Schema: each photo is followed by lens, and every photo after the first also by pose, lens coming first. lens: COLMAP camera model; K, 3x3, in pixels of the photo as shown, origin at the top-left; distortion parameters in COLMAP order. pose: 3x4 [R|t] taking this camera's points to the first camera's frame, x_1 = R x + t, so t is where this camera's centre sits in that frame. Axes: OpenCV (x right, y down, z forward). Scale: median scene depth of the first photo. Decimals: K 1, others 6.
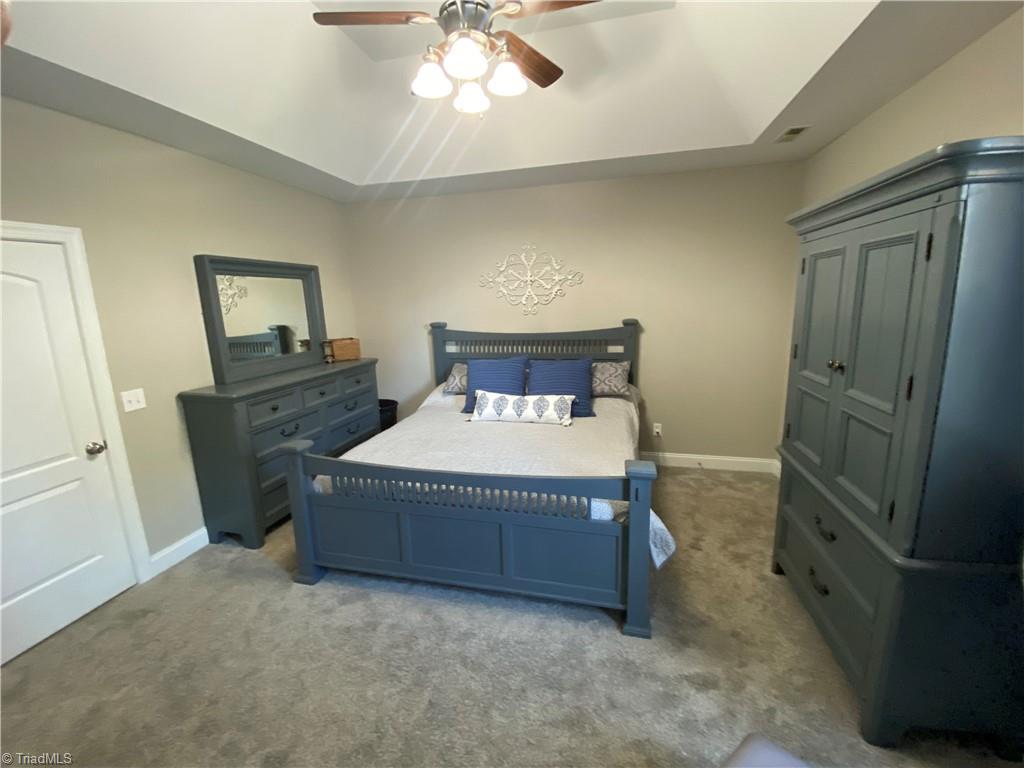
lens RADIAL K [[421.8, 0, 514.2], [0, 421.8, 378.0], [0, 0, 1]] dist [-0.004373, -0.005793]
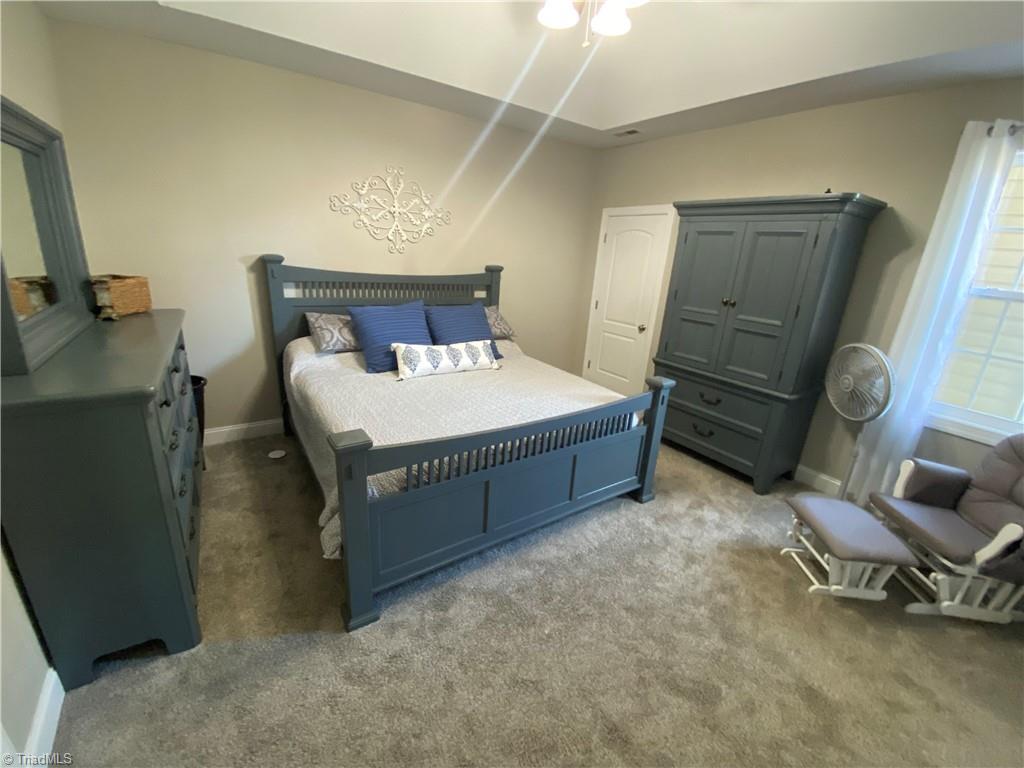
lens RADIAL K [[421.8, 0, 535.3], [0, 421.8, 381.9], [0, 0, 1]] dist [-0.004373, -0.005793]
pose [[0.644306, -0.155989, 0.748690, -0.592594], [0.052670, 0.985704, 0.160045, -0.015736], [-0.762952, -0.063684, 0.643310, 0.257720]]
